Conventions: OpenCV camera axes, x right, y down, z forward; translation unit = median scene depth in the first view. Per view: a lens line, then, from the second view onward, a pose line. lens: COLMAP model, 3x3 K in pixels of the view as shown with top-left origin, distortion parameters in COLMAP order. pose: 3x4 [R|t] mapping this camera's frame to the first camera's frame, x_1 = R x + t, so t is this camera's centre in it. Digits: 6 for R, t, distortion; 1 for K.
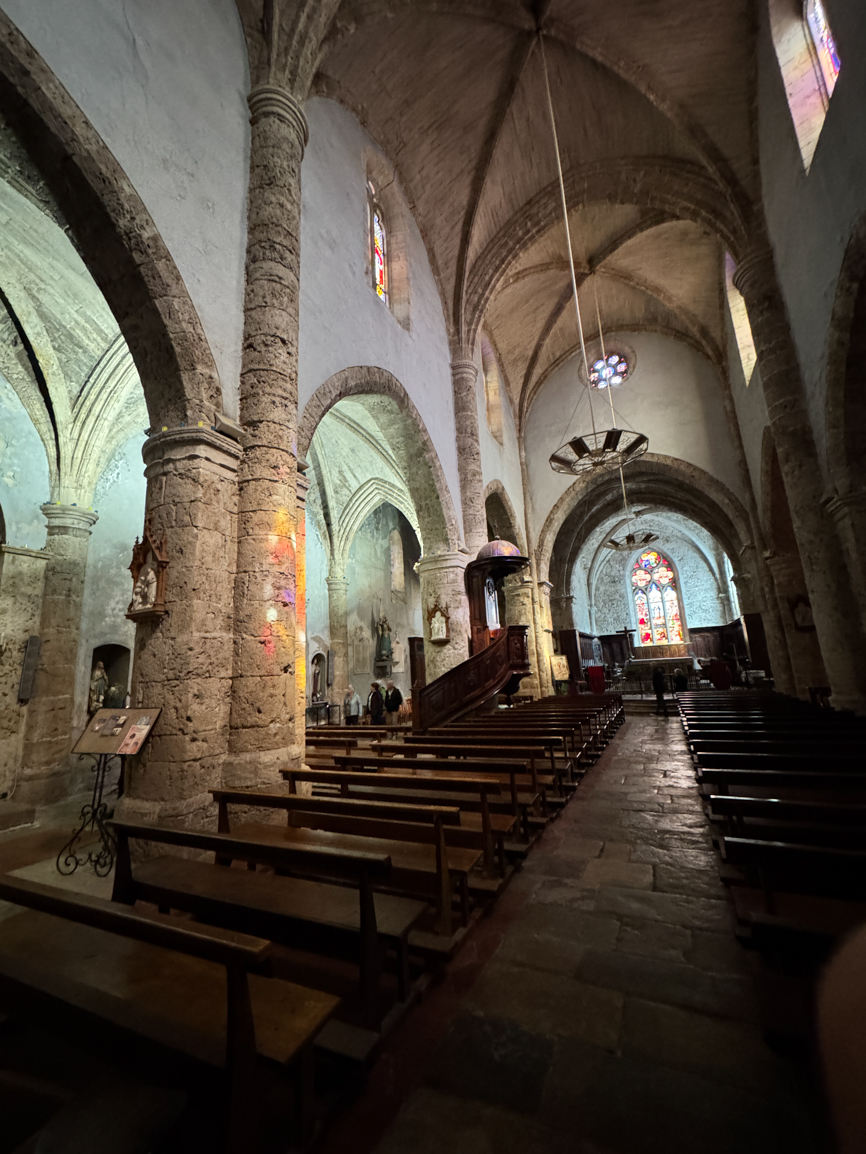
lens RADIAL K [[504.8, 0, 433.0], [0, 504.8, 577.0], [0, 0, 1]] dist [-0.000901, -0.000095]
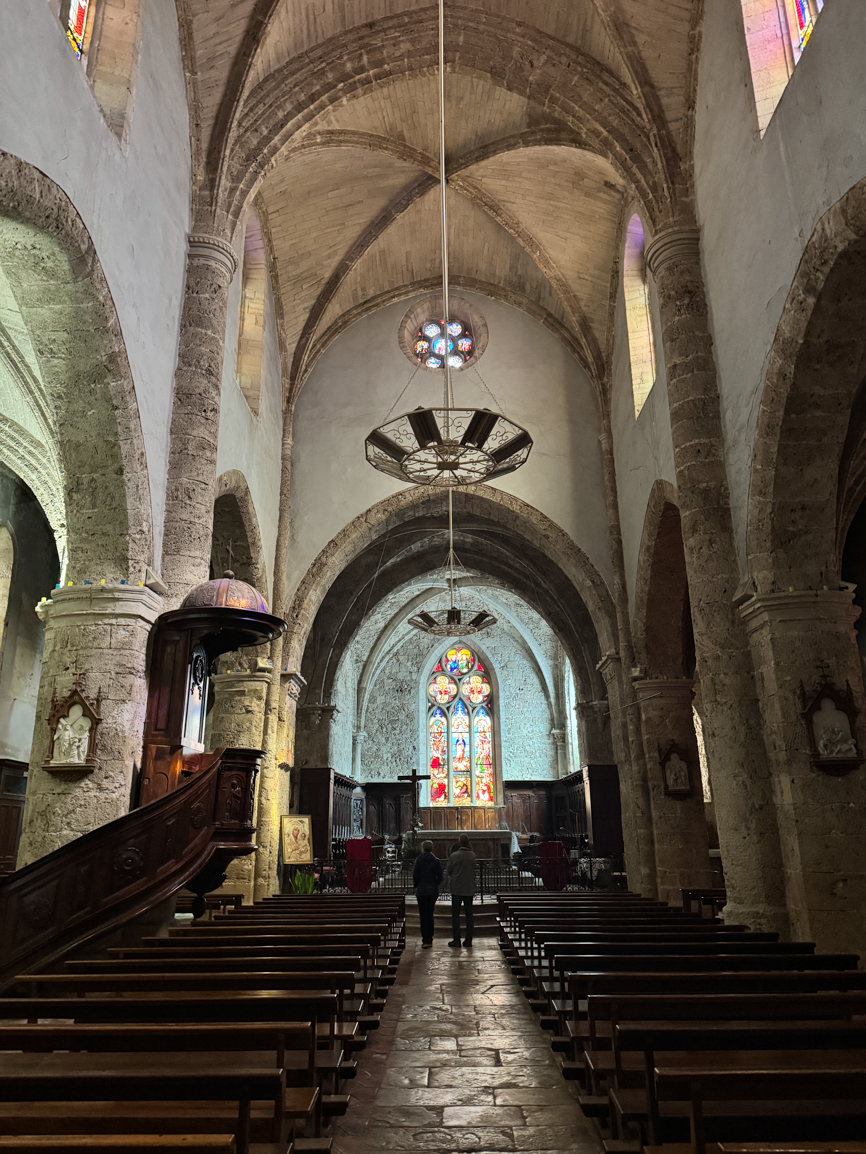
lens RADIAL K [[814.7, 0, 433.0], [0, 814.7, 577.0], [0, 0, 1]] dist [0.116091, -0.173789]
pose [[0.894919, 0.174342, 0.410762, -0.029254], [-0.119791, 0.980591, -0.155212, 0.029684], [-0.429849, 0.089697, 0.898434, 0.148431]]
